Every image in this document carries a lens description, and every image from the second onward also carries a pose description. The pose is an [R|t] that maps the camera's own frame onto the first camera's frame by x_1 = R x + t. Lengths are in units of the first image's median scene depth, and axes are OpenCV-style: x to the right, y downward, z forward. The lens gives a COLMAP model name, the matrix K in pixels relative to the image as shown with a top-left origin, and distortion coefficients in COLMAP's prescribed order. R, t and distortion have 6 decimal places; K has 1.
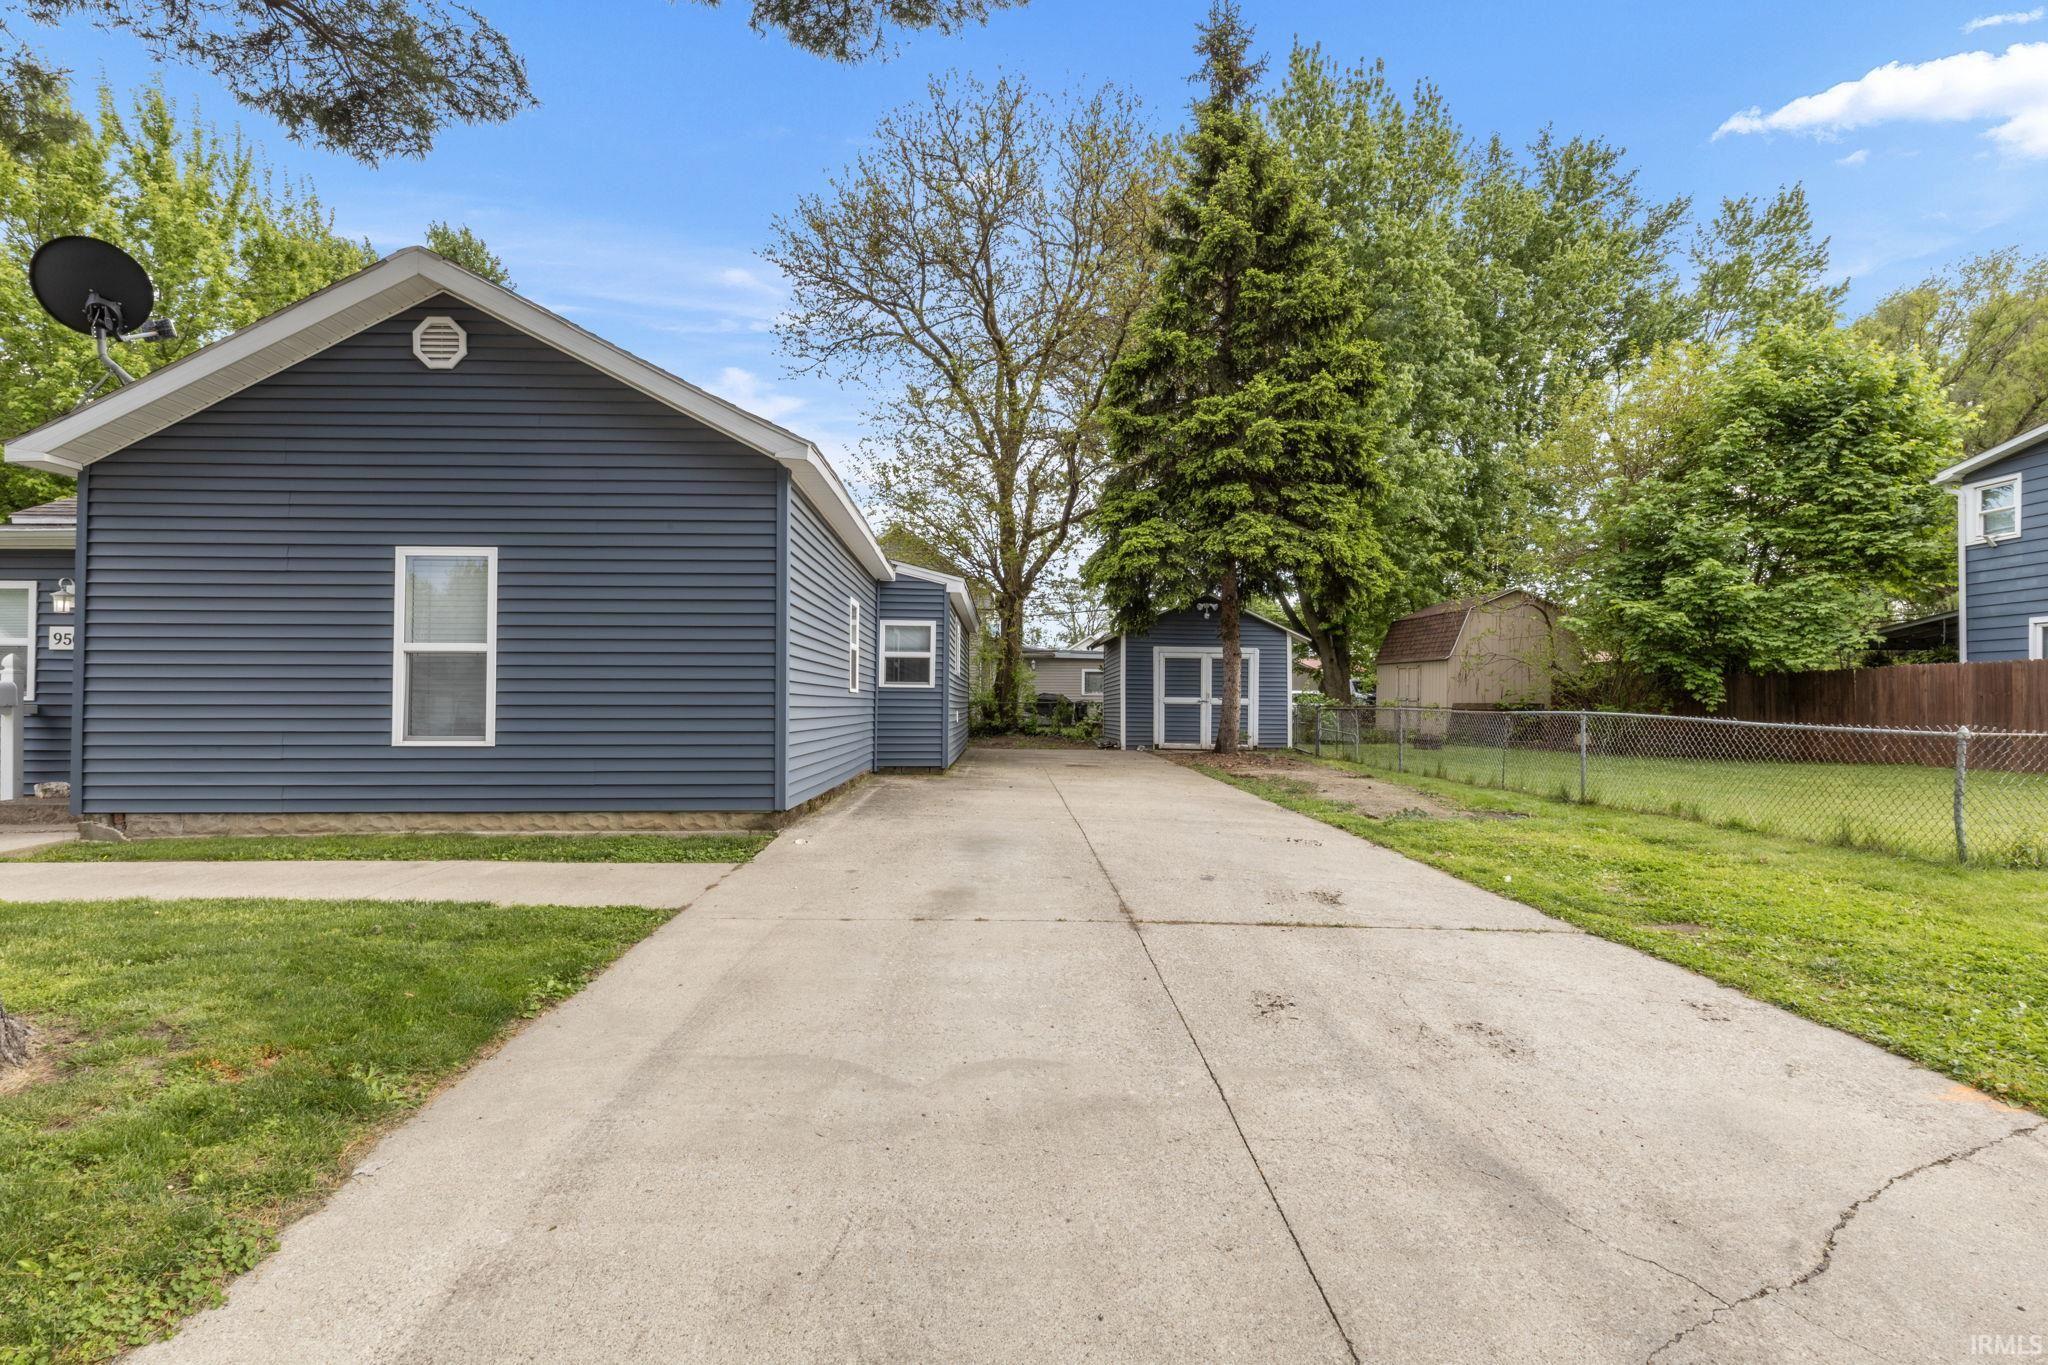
lens RADIAL K [[921.7, 0, 1019.6], [0, 921.7, 690.3], [0, 0, 1]] dist [0.008873, -0.000309]
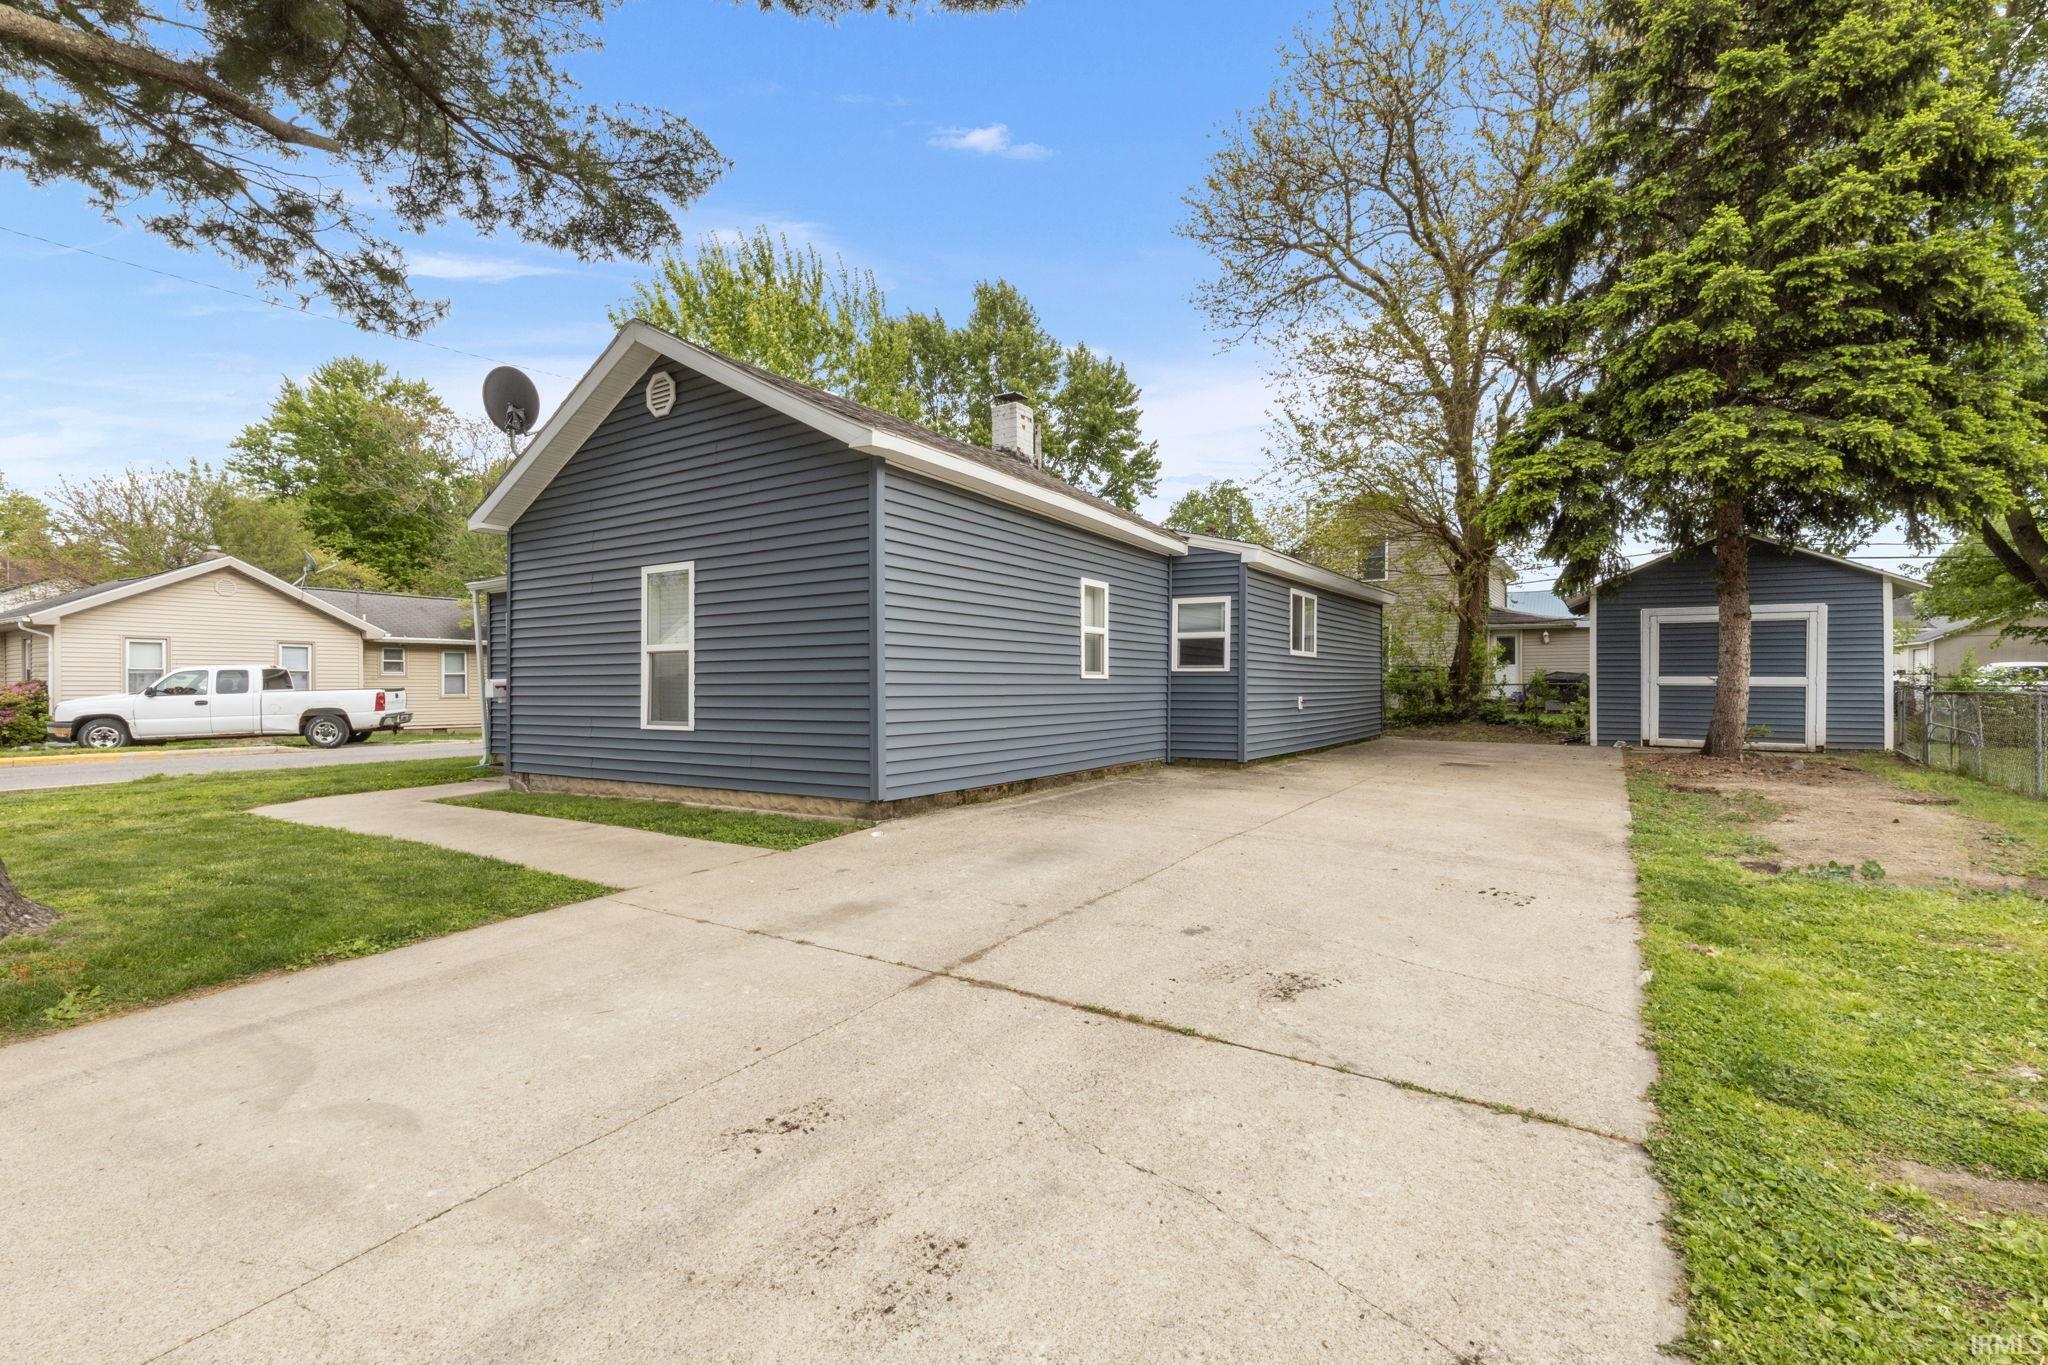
lens RADIAL K [[922.2, 0, 1031.2], [0, 922.2, 685.5], [0, 0, 1]] dist [0.006752, -0.000194]
pose [[0.824194, -0.006462, -0.566271, 0.226025], [0.015394, 0.999821, 0.010996, -0.001622], [0.566099, -0.017780, 0.824146, 0.139797]]
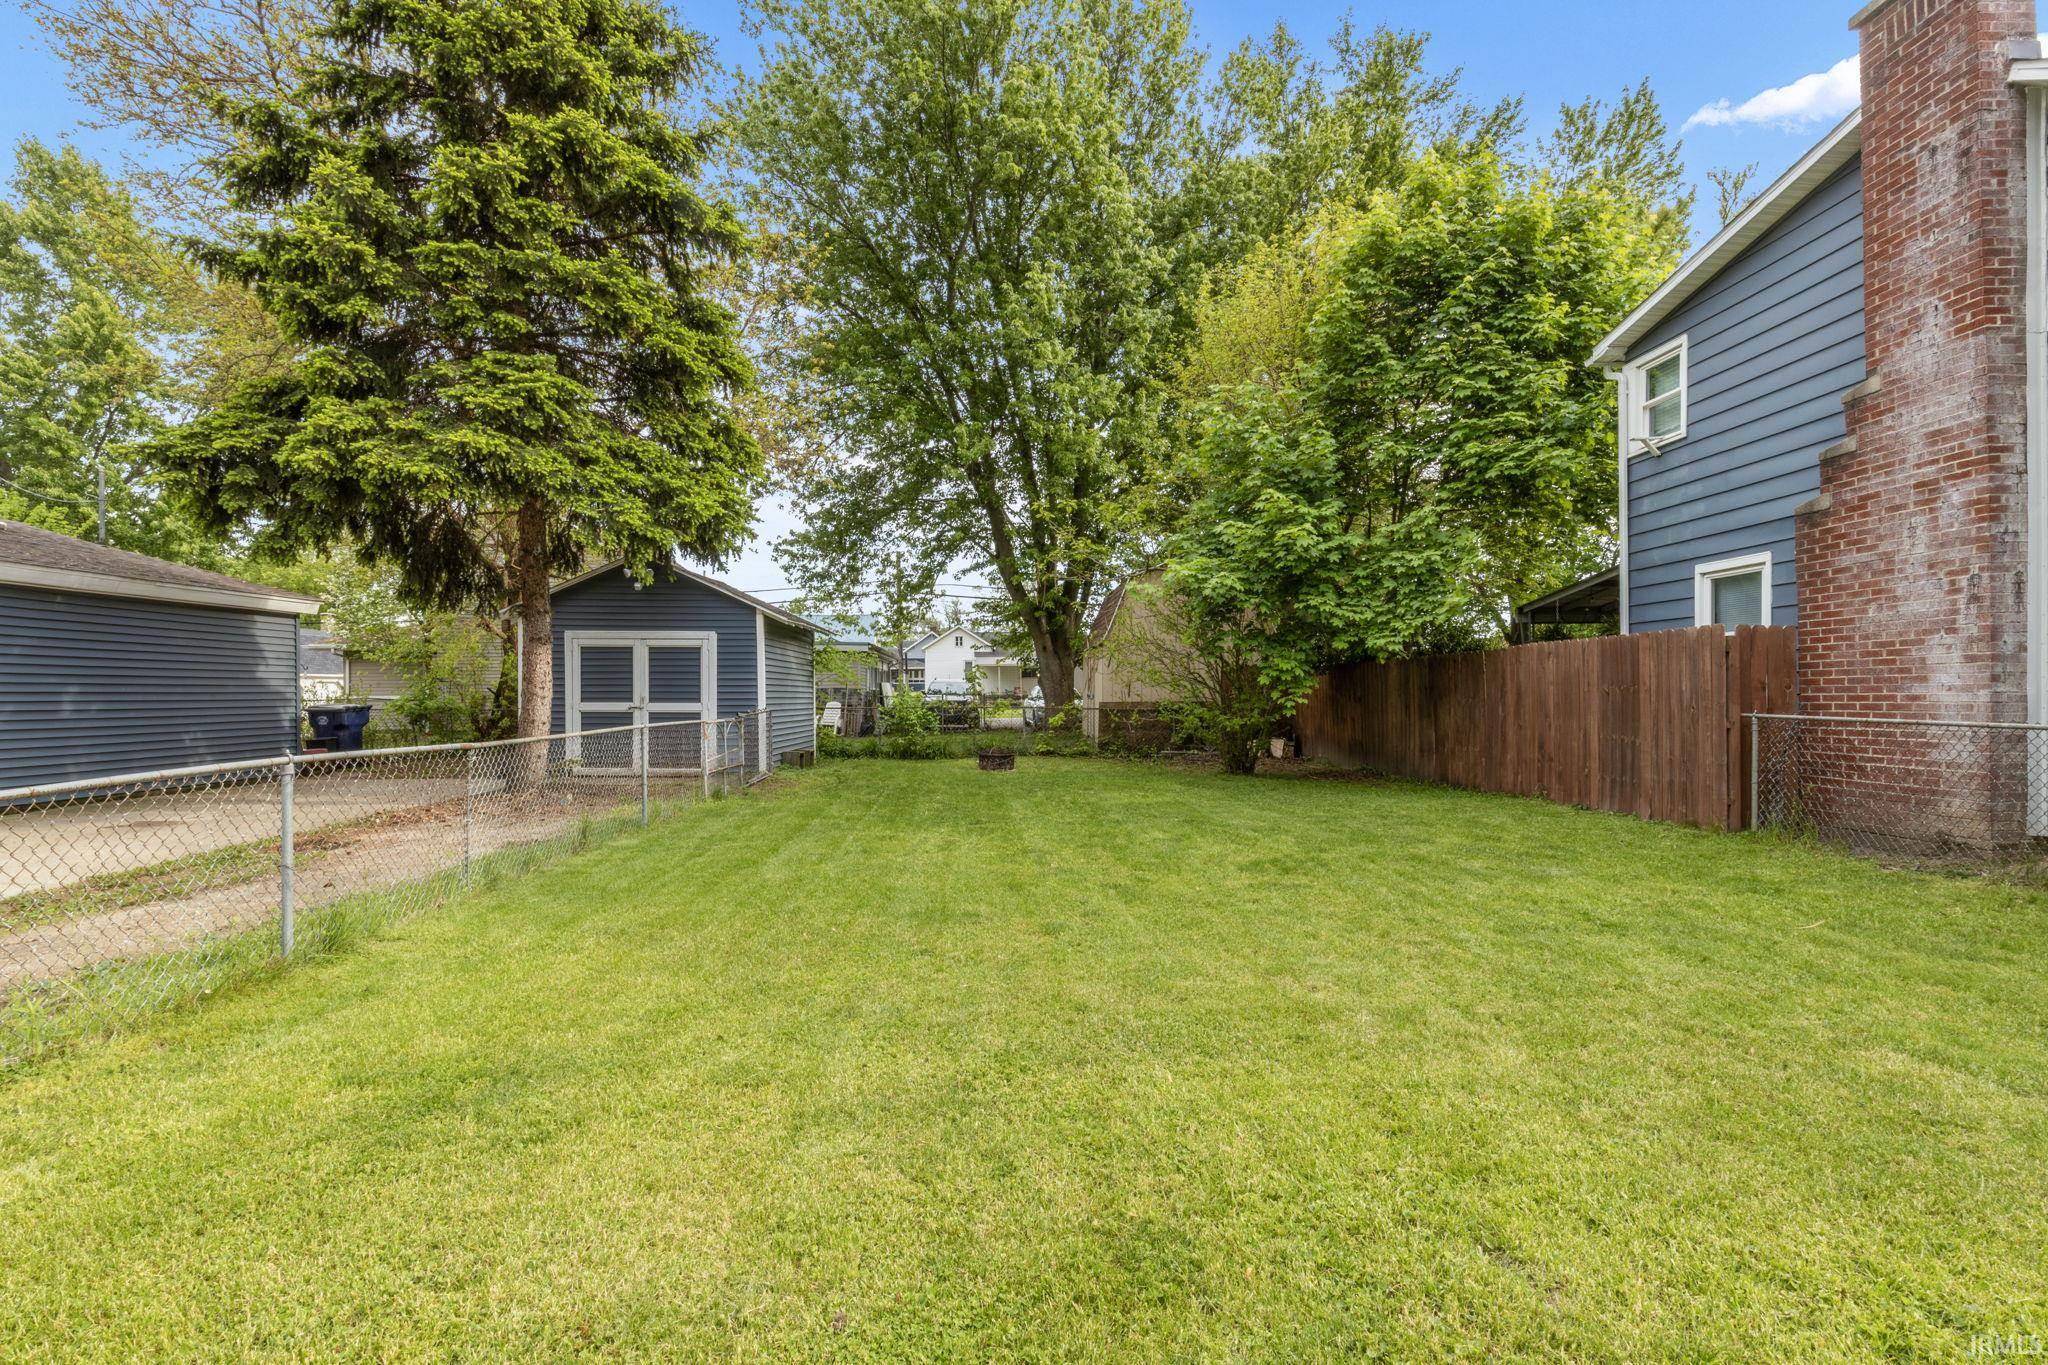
lens RADIAL K [[905.5, 0, 1024.0], [0, 905.5, 682.5], [0, 0, 1]] dist [0.002723, 0.000063]
pose [[0.999928, -0.011843, -0.002023, 0.692321], [0.011849, 0.999926, 0.002808, -0.007862], [0.001989, -0.002832, 0.999994, 0.429062]]
